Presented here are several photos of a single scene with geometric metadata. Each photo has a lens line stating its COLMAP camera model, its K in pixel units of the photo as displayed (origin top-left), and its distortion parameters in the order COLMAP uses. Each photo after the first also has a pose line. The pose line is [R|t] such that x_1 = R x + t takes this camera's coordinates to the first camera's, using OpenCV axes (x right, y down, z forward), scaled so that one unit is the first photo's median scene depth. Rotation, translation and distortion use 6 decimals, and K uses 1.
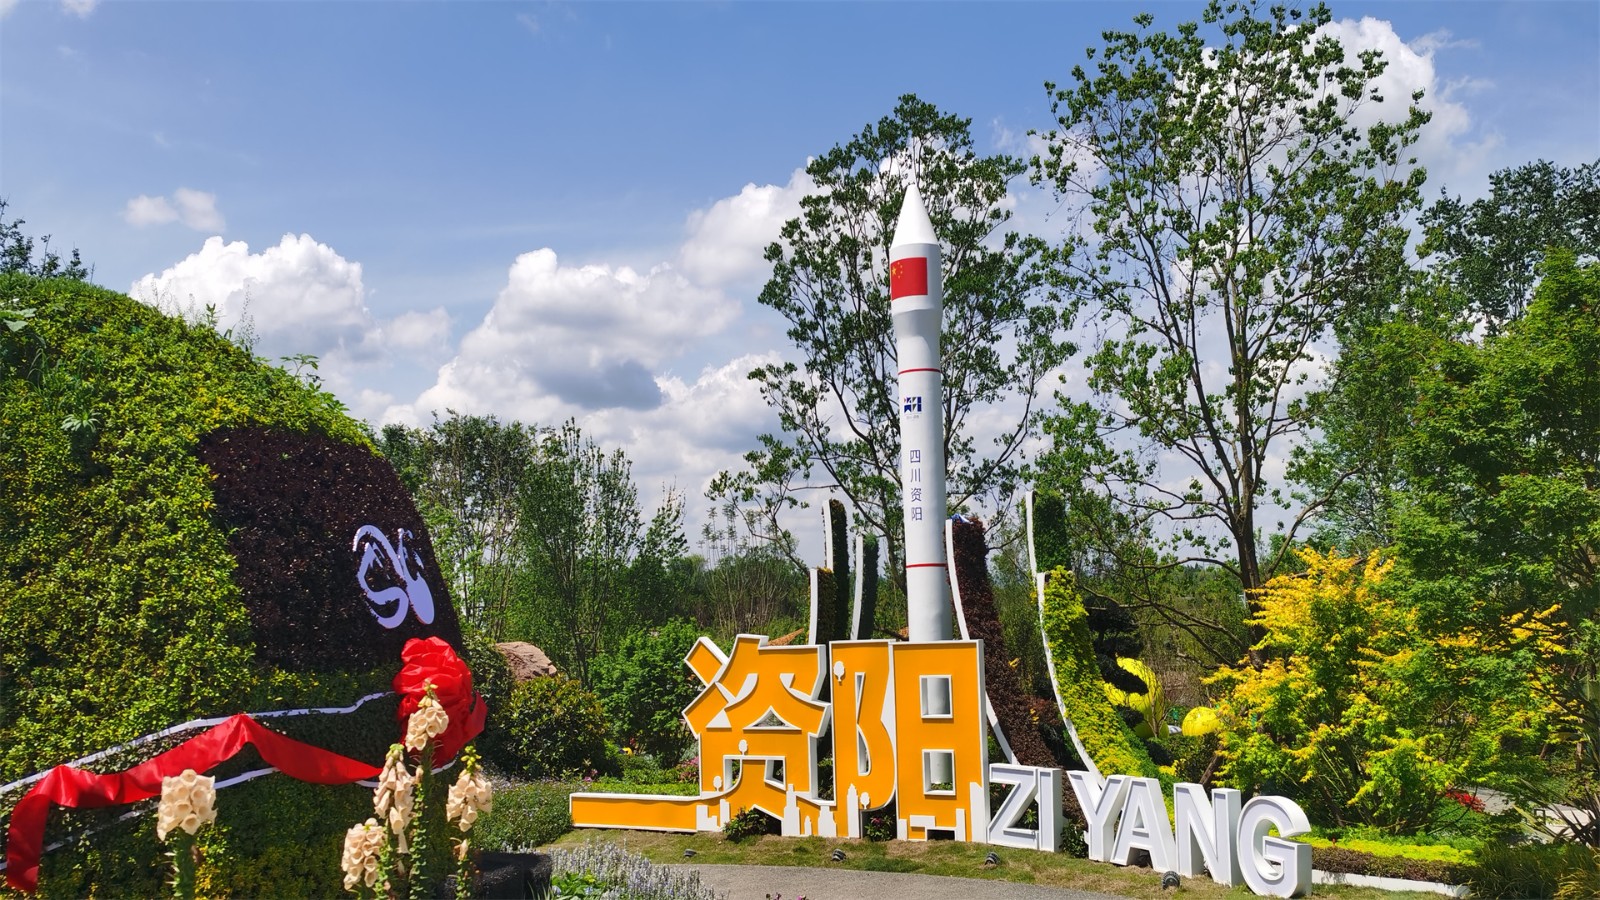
lens RADIAL K [[1229.8, 0, 796.8], [0, 1229.8, 550.3], [0, 0, 1]] dist [0.081970, -0.141467]
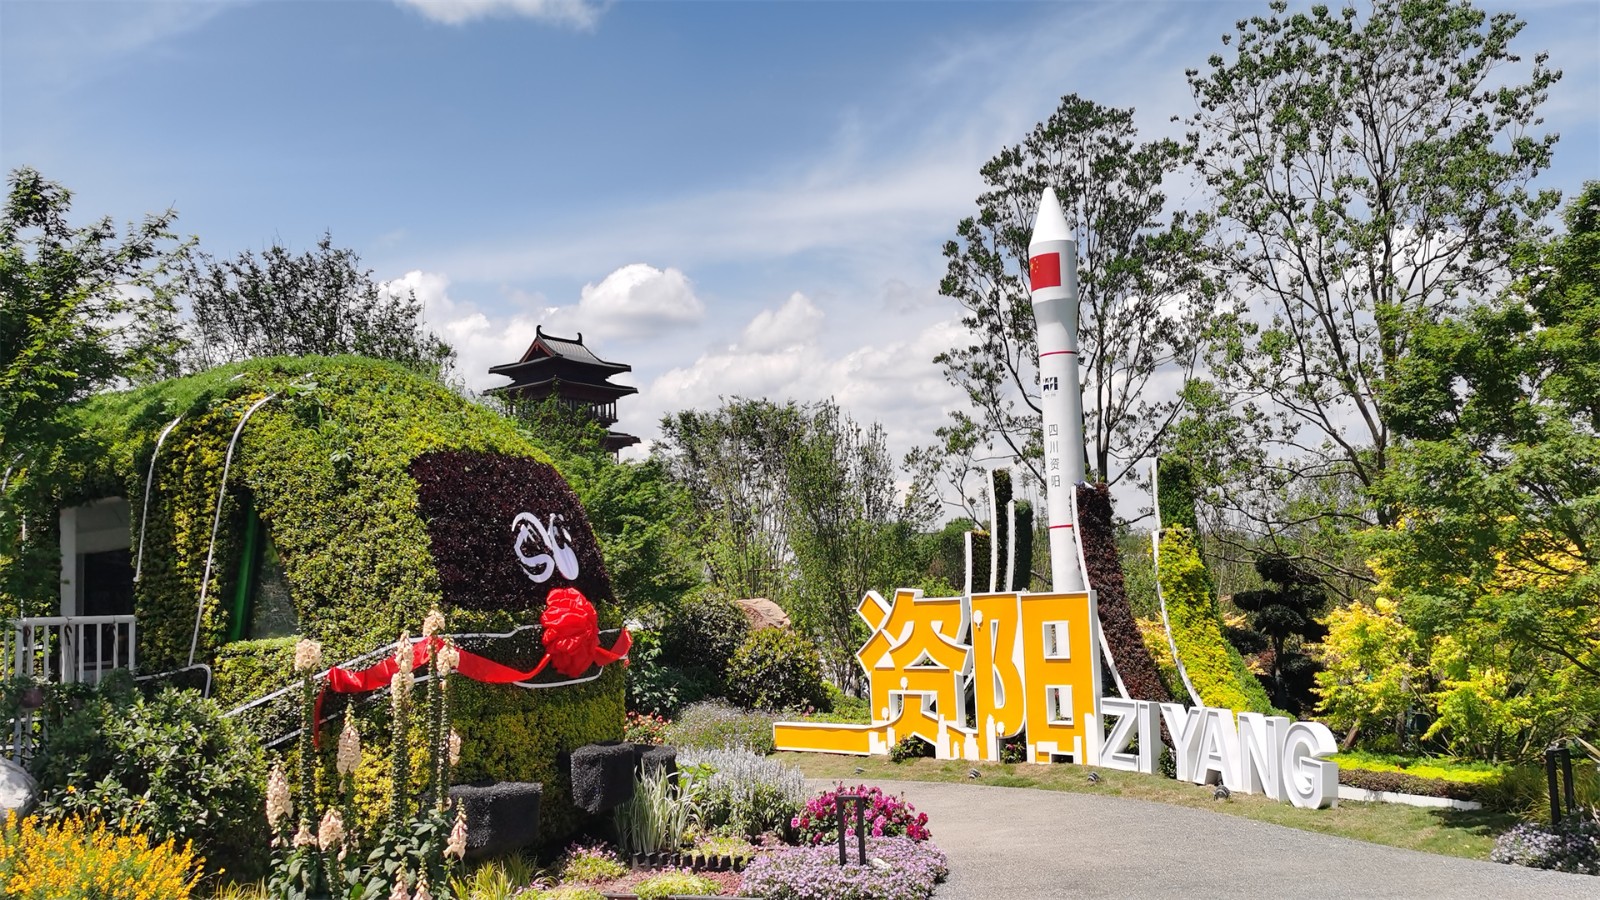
lens RADIAL K [[1229.8, 0, 796.8], [0, 1229.8, 550.3], [0, 0, 1]] dist [0.081970, -0.141467]
pose [[0.965312, -0.019287, -0.260387, 0.177278], [0.027281, 0.999260, 0.027121, -0.003284], [0.259671, -0.033284, 0.965123, -0.172395]]
